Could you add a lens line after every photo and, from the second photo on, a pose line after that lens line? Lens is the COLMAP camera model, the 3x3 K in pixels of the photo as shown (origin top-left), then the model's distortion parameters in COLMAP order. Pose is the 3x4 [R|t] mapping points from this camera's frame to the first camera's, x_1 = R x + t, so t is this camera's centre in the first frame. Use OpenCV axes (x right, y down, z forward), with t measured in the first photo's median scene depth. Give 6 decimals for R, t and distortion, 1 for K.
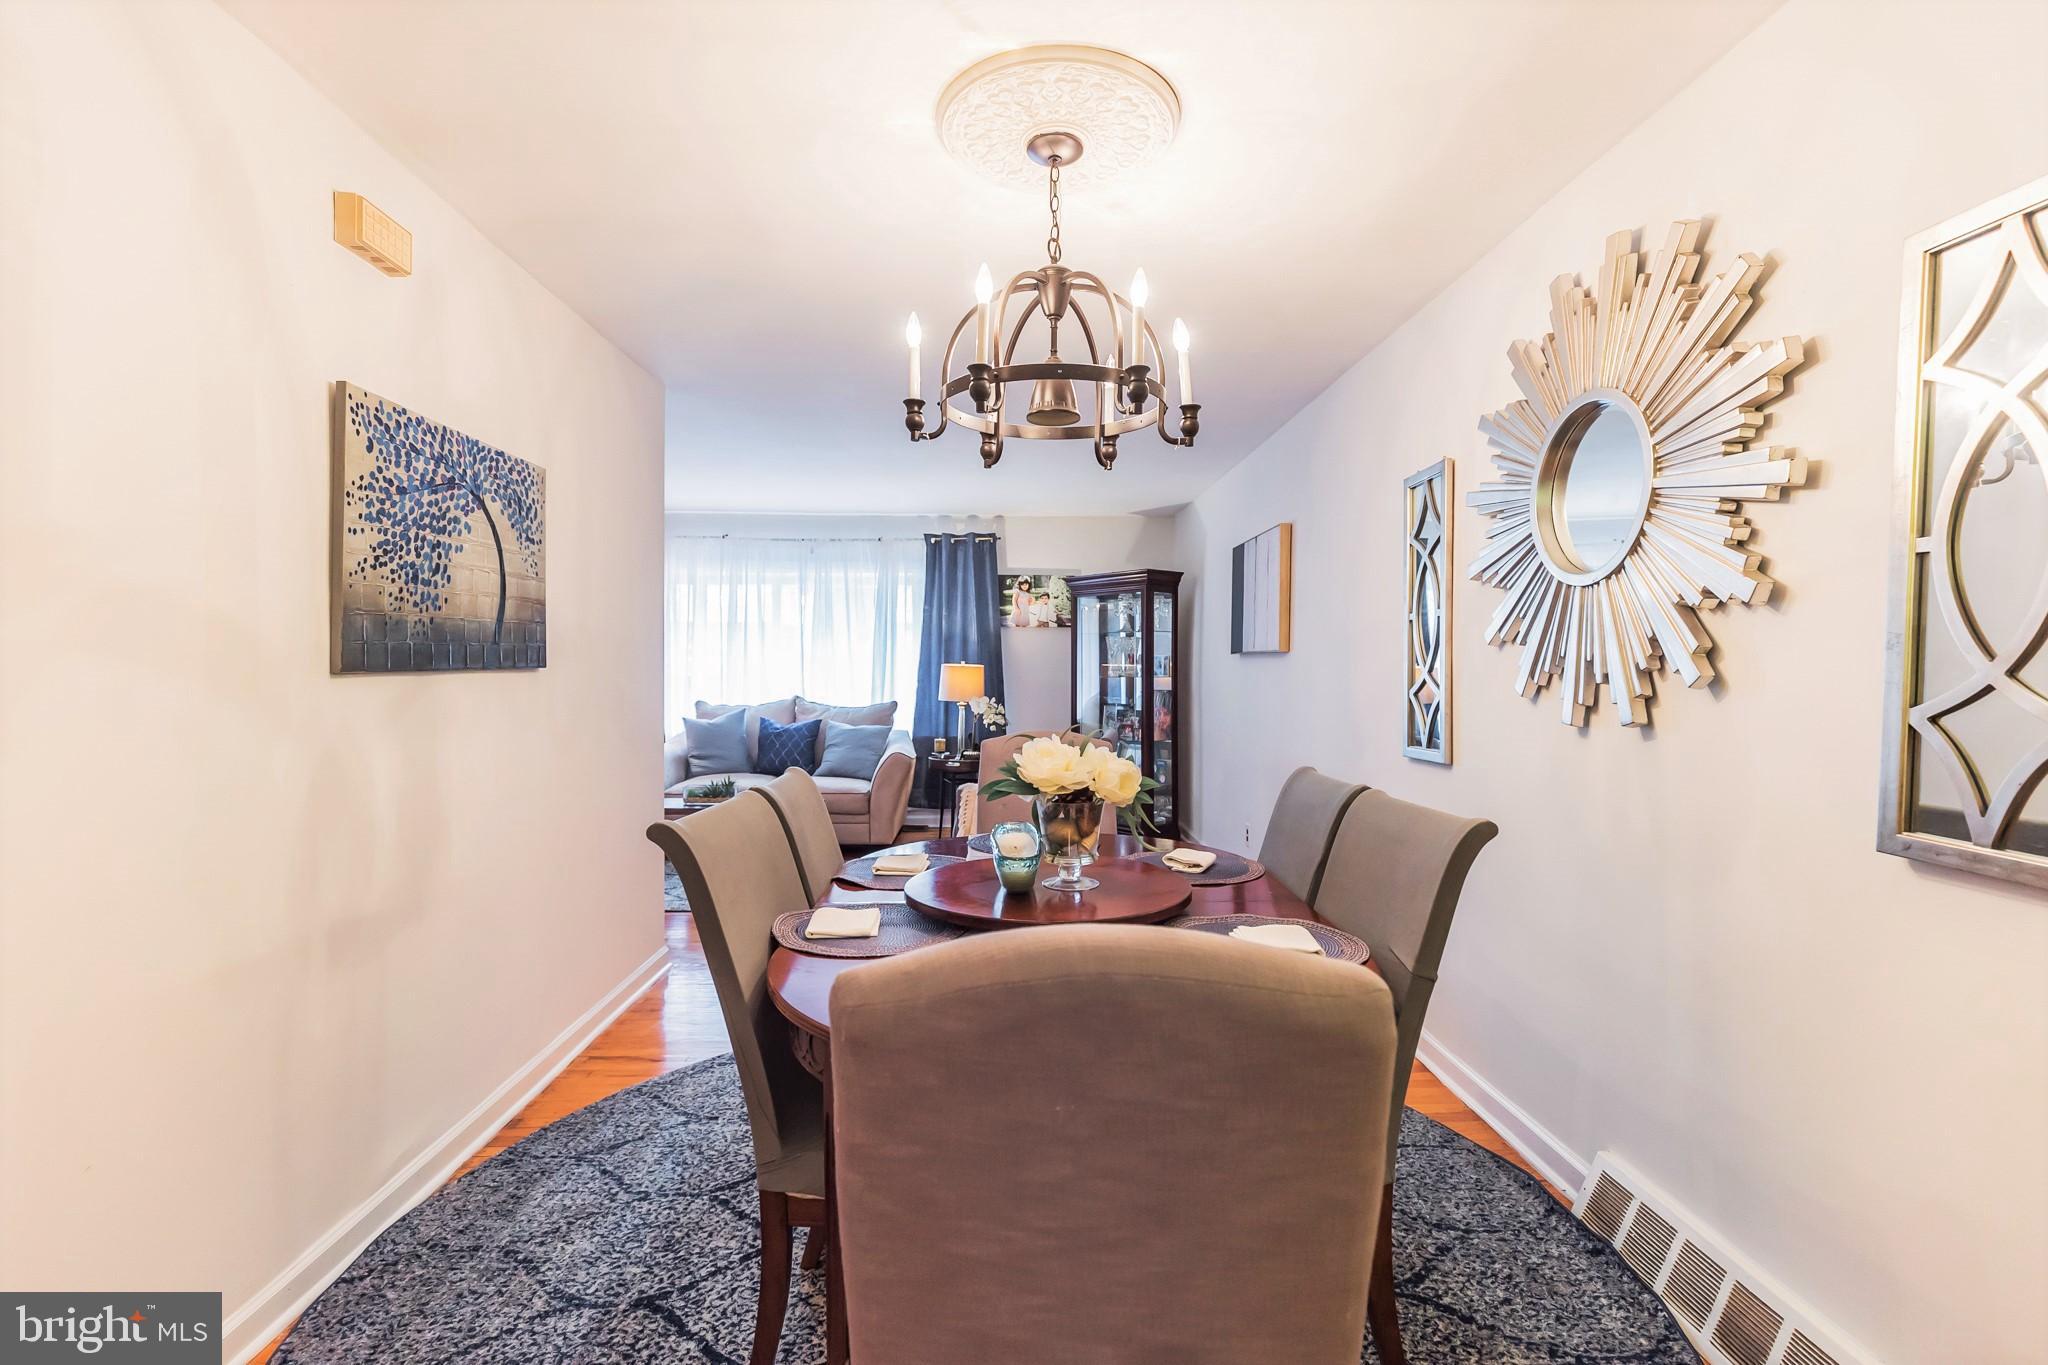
lens RADIAL K [[918.4, 0, 1021.1], [0, 918.4, 685.3], [0, 0, 1]] dist [-0.000843, -0.000055]
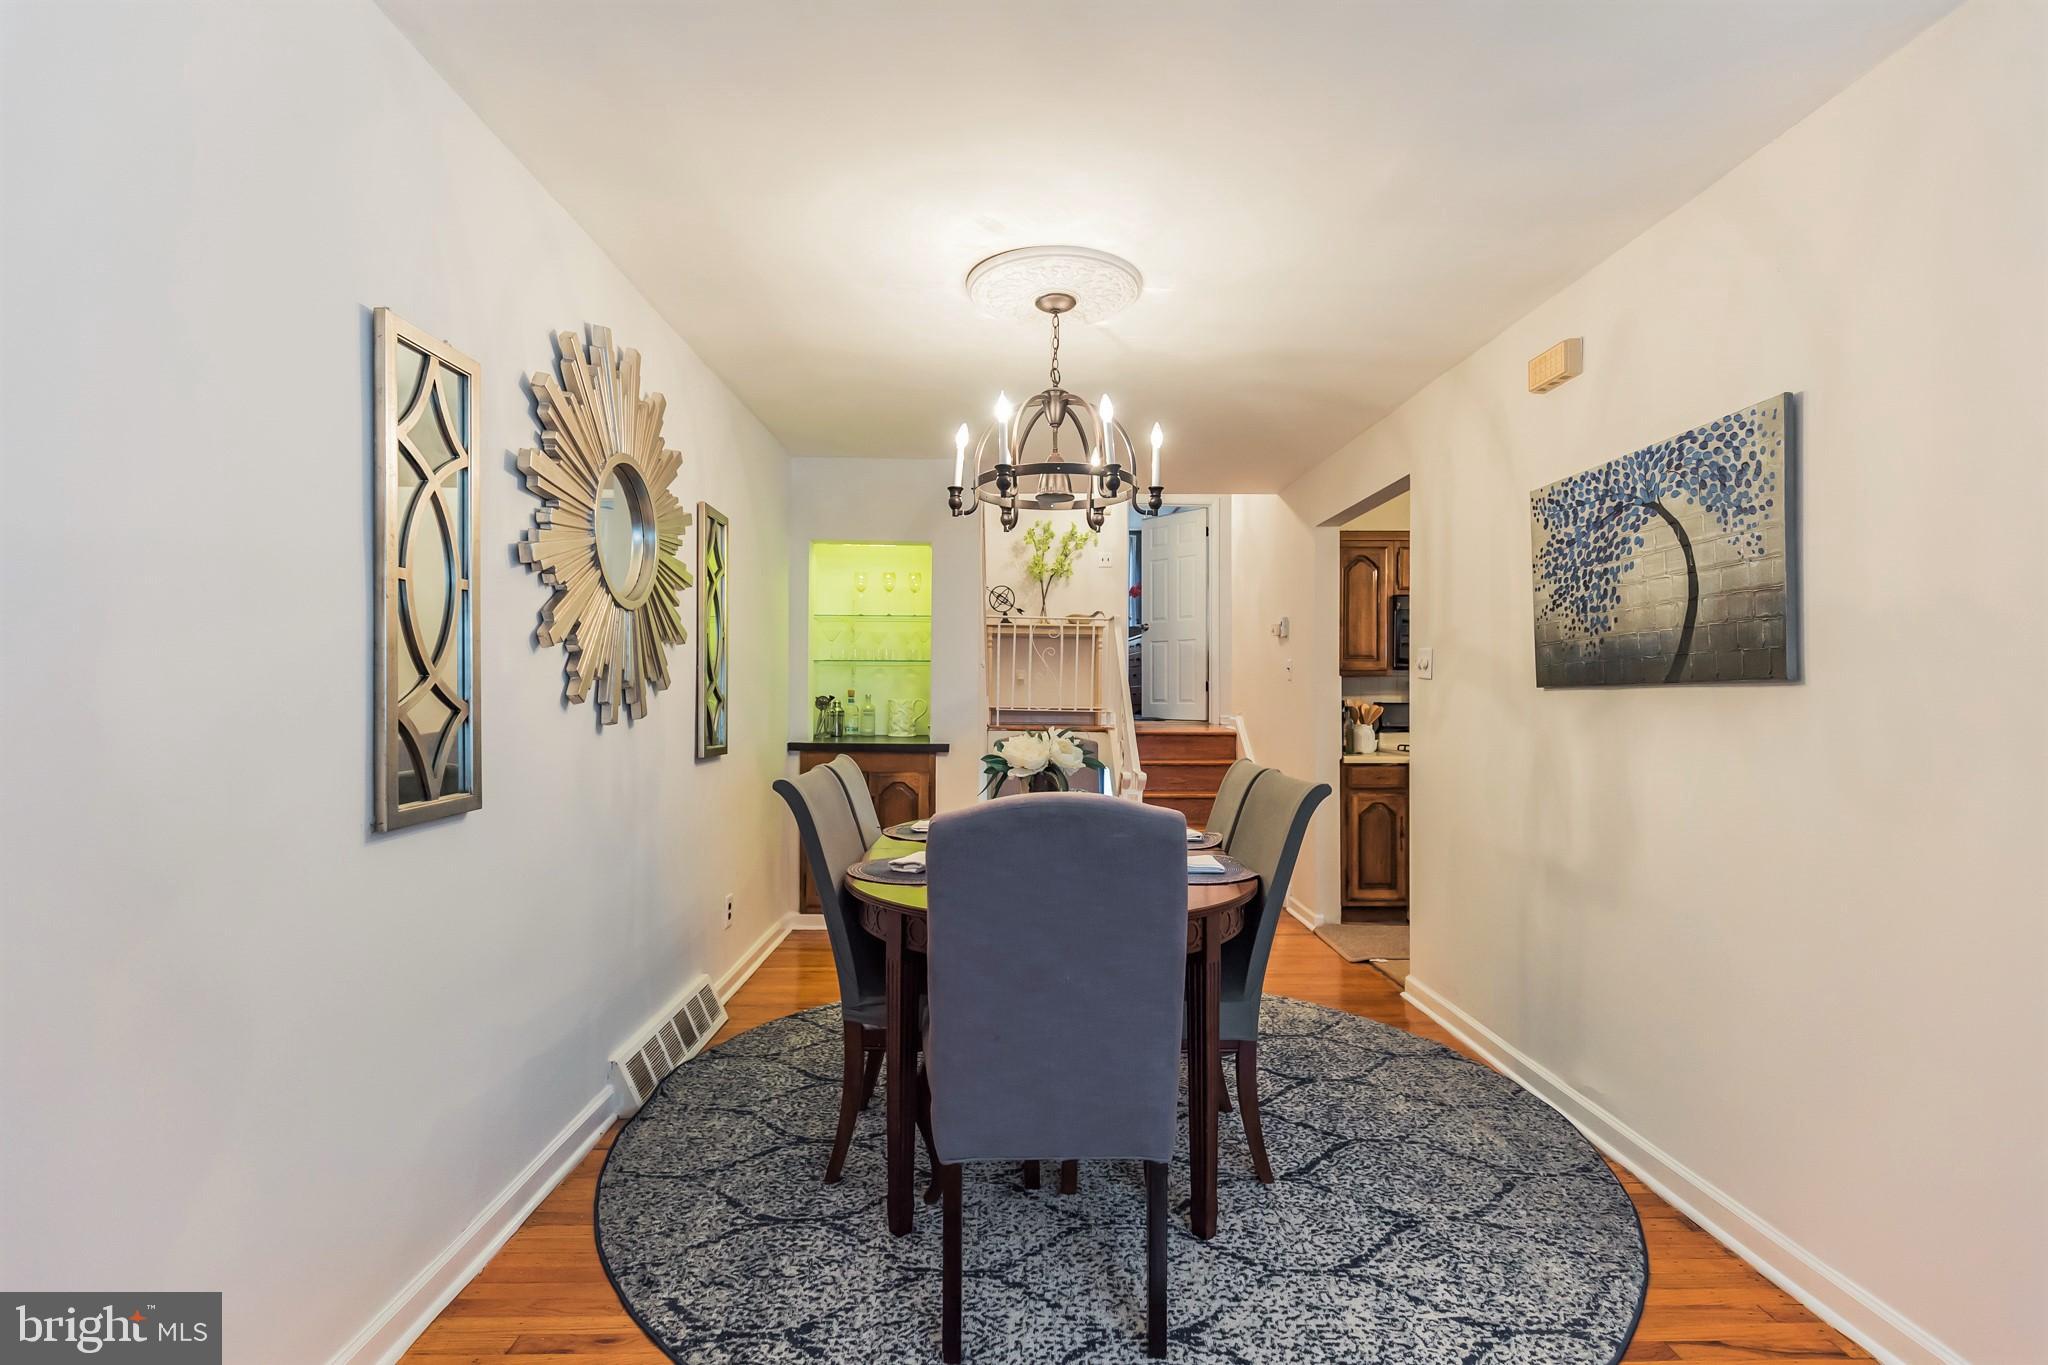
lens RADIAL K [[918.4, 0, 1021.5], [0, 918.4, 690.7], [0, 0, 1]] dist [-0.000843, -0.000055]
pose [[-0.999889, -0.007778, 0.012681, 0.061705], [-0.007571, 0.999839, 0.016256, -0.023032], [-0.012805, 0.016158, -0.999787, 2.232718]]
